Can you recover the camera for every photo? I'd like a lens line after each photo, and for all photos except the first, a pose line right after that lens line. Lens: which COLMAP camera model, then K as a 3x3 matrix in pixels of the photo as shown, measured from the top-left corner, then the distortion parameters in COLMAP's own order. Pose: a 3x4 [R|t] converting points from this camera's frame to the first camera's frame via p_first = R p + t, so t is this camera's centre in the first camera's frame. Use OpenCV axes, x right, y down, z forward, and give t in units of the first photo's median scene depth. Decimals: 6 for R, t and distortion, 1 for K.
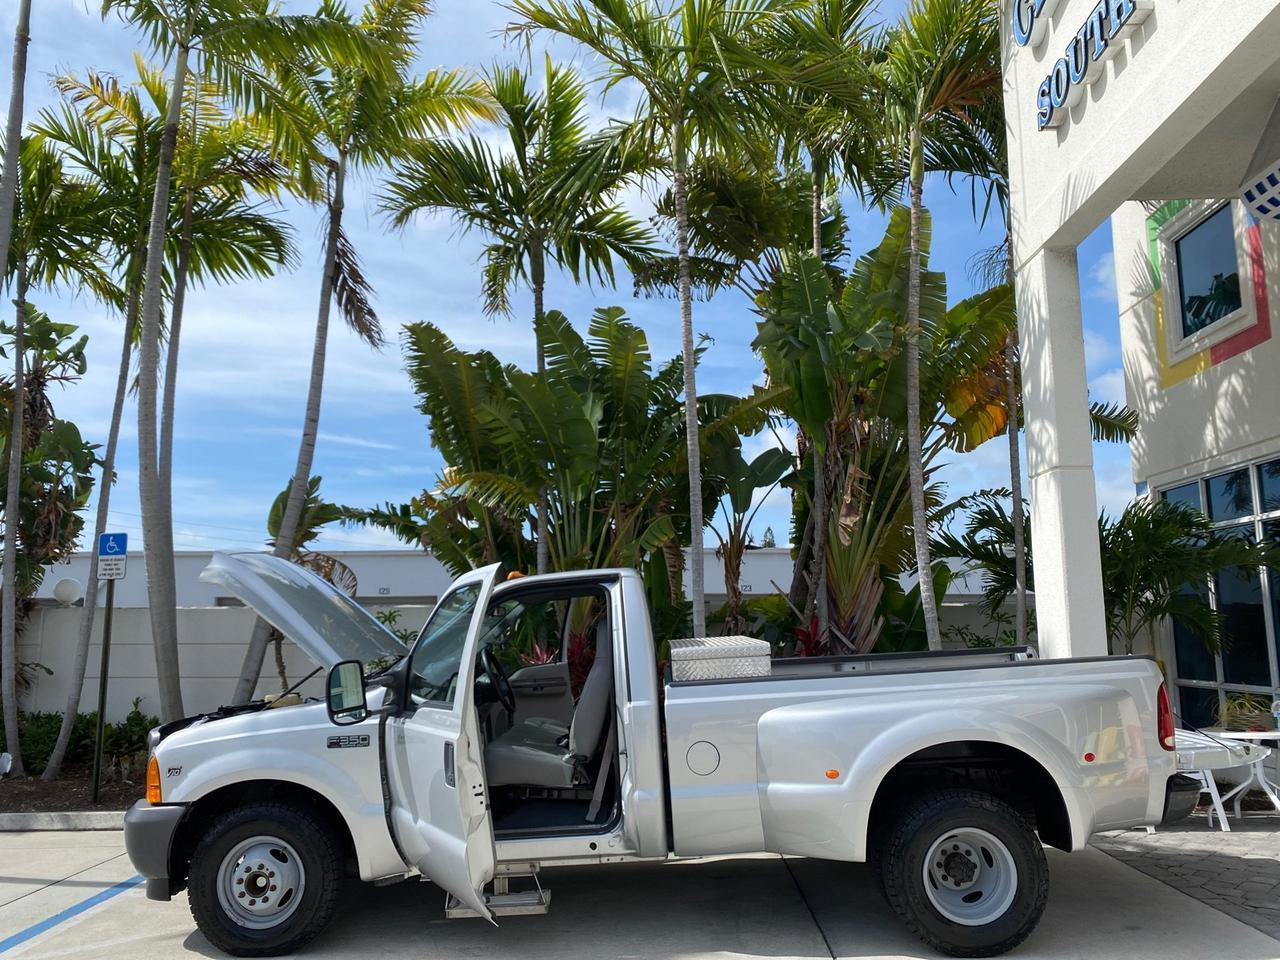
lens RADIAL K [[985.4, 0, 649.1], [0, 985.4, 476.7], [0, 0, 1]] dist [0.030652, -0.031320]
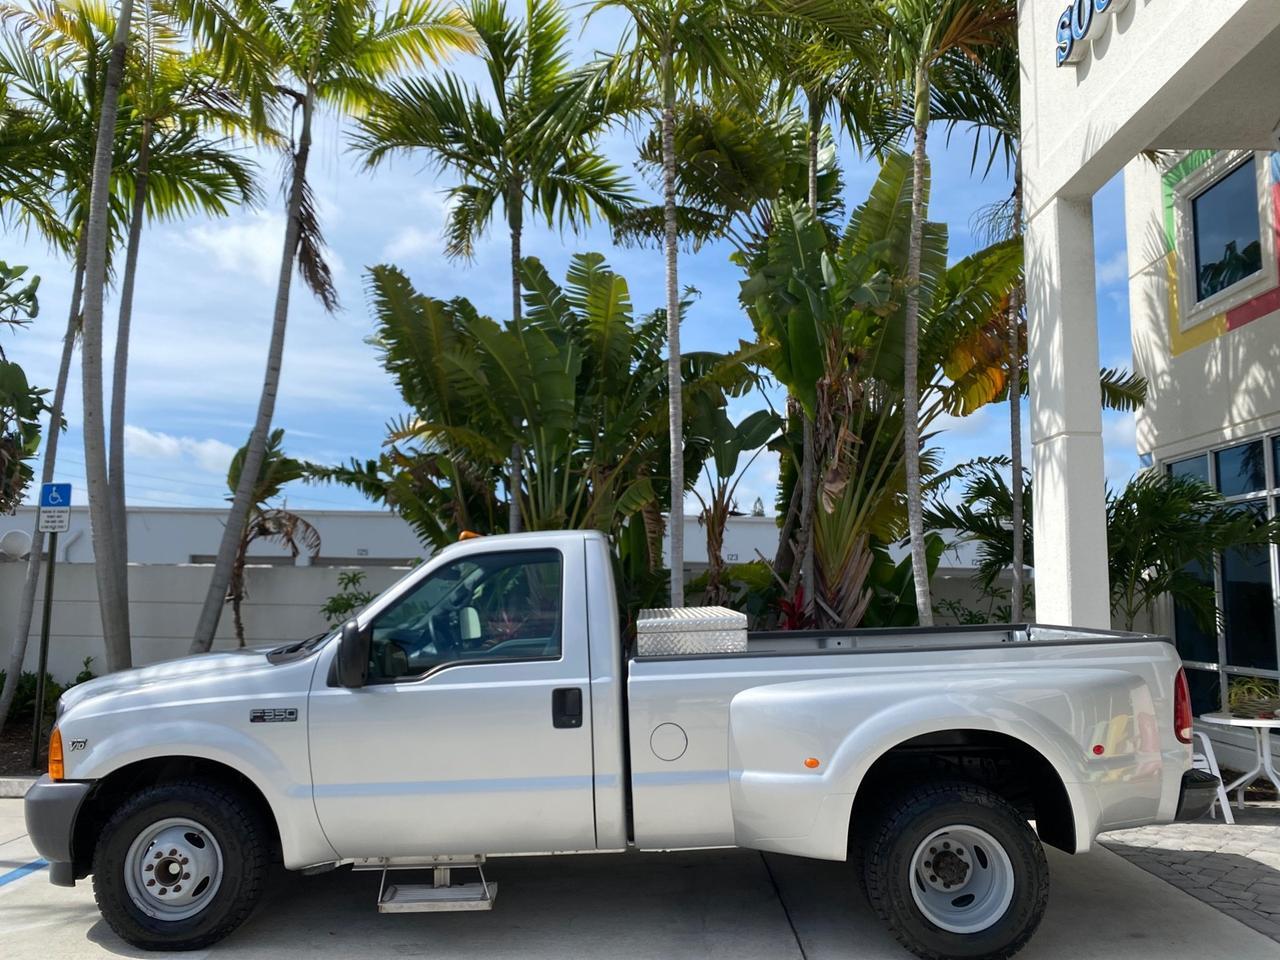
lens RADIAL K [[985.4, 0, 647.3], [0, 985.4, 475.8], [0, 0, 1]] dist [0.030652, -0.031320]
pose [[0.999734, 0.021682, 0.007876, 0.011847], [-0.021920, 0.999263, 0.031507, 0.008006], [-0.007187, -0.031672, 0.999472, 0.057466]]
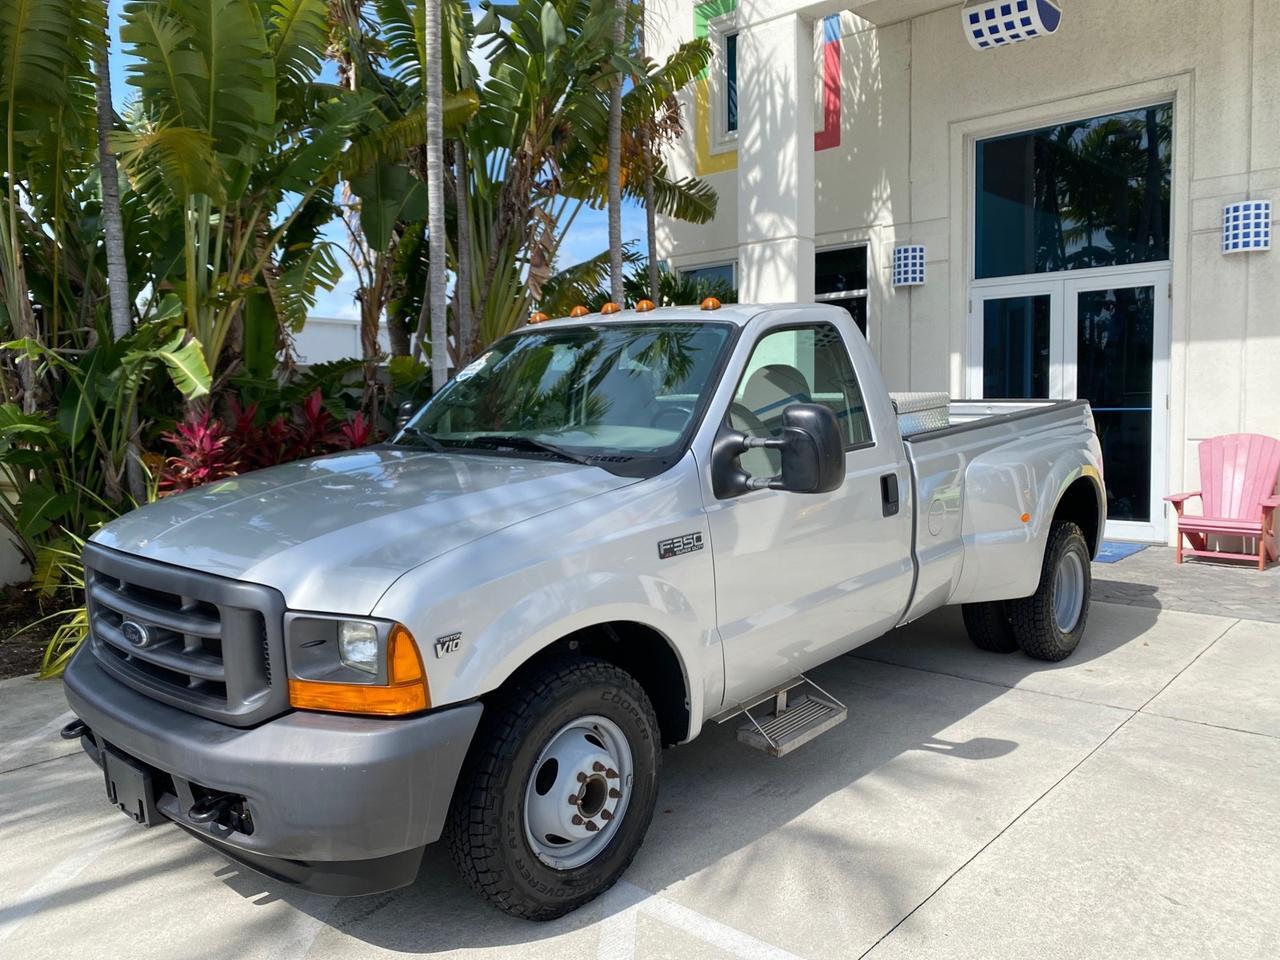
lens RADIAL K [[985.4, 0, 638.8], [0, 985.4, 470.1], [0, 0, 1]] dist [0.030652, -0.031320]
pose [[0.657137, -0.060498, 0.751340, -0.418085], [-0.100734, 0.980784, 0.167076, 0.062743], [-0.747010, -0.185477, 0.638416, 0.332628]]
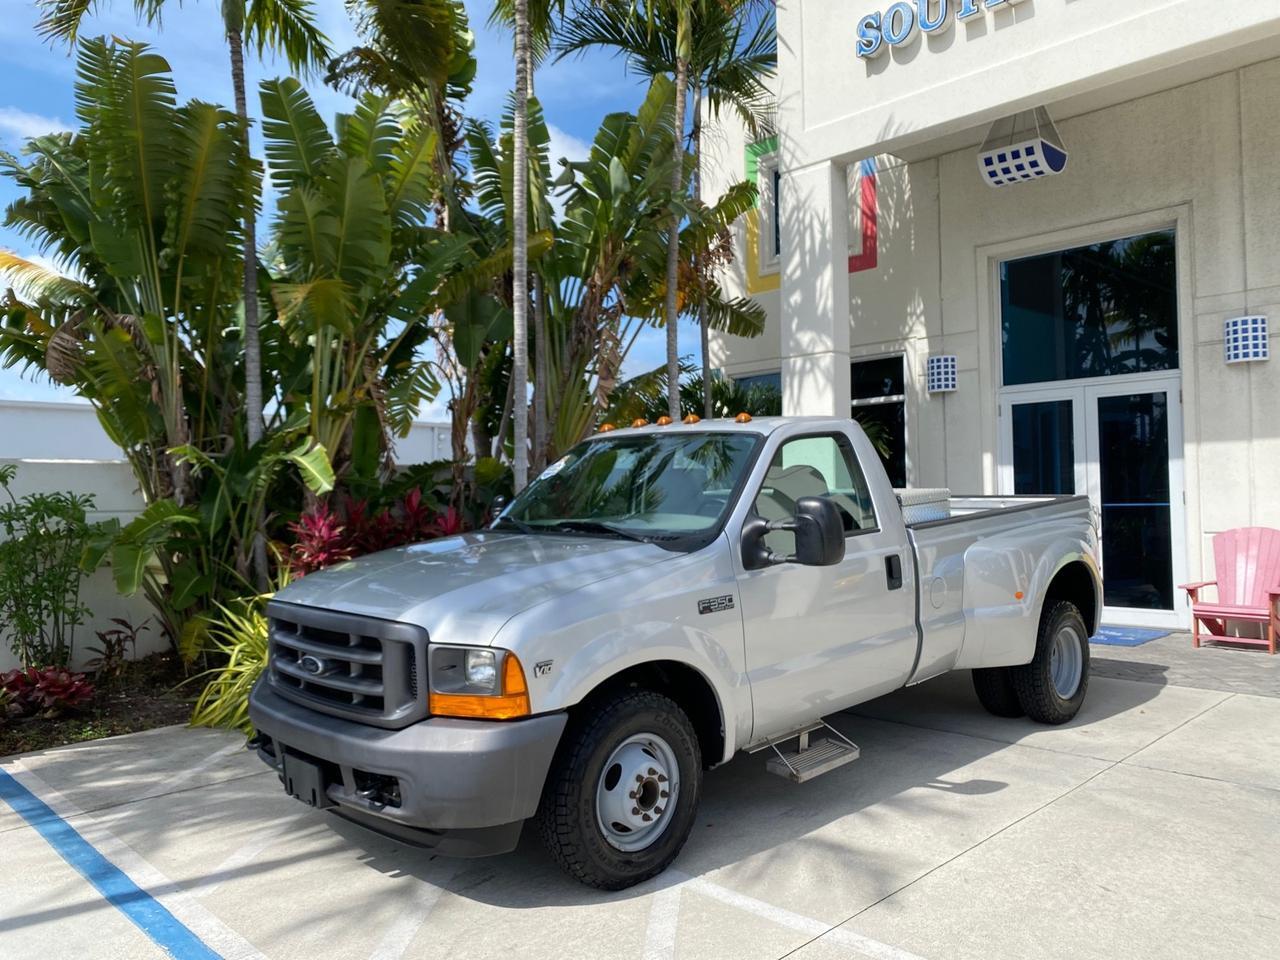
lens RADIAL K [[985.4, 0, 640.7], [0, 985.4, 473.0], [0, 0, 1]] dist [0.030652, -0.031320]
pose [[0.701876, 0.010384, 0.712223, -0.492692], [-0.094632, 0.992390, 0.078789, 0.053340], [-0.705985, -0.122699, 0.697517, 0.258167]]
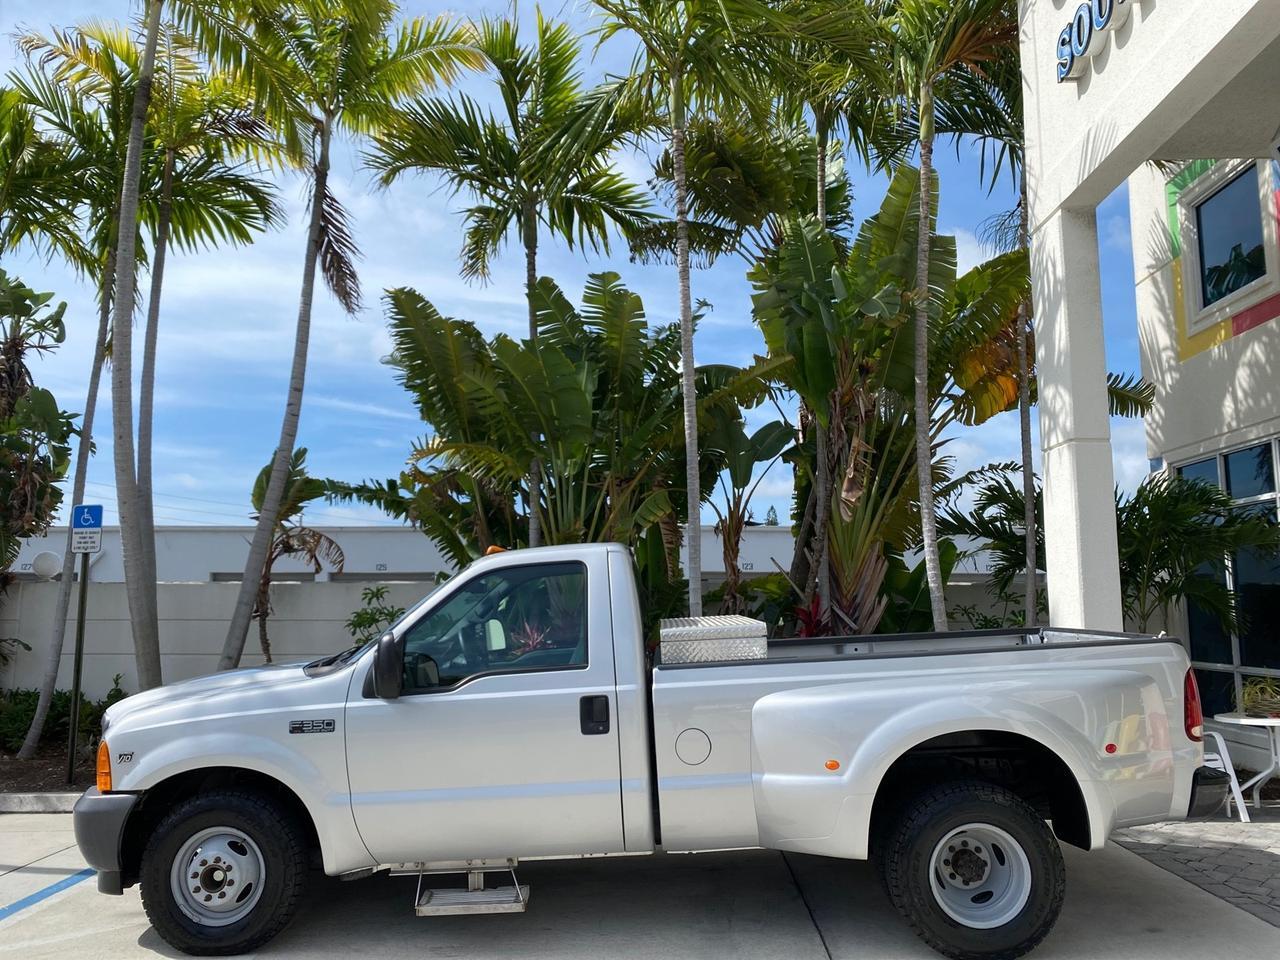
lens RADIAL K [[985.4, 0, 649.3], [0, 985.4, 474.2], [0, 0, 1]] dist [0.030652, -0.031320]
pose [[0.999983, 0.004762, -0.003252, 0.007903], [-0.004698, 0.999803, 0.019309, 0.005811], [0.003343, -0.019294, 0.999808, 0.039800]]
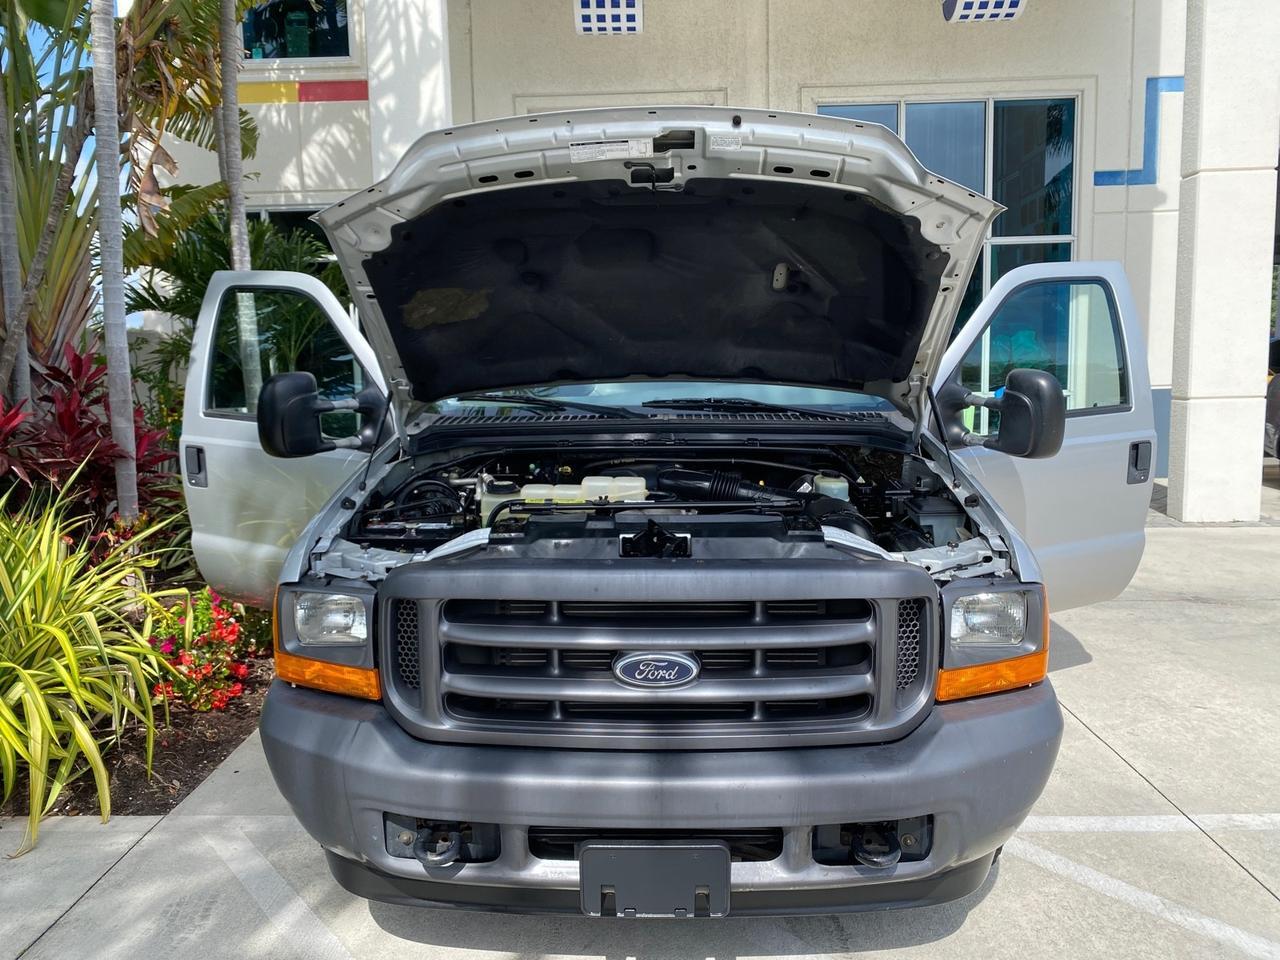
lens RADIAL K [[985.4, 0, 644.7], [0, 985.4, 466.2], [0, 0, 1]] dist [0.030652, -0.031320]
pose [[0.005836, -0.107374, 0.994202, -0.511126], [-0.132027, 0.985432, 0.107201, 0.108880], [-0.991229, -0.131887, -0.008426, 0.640816]]
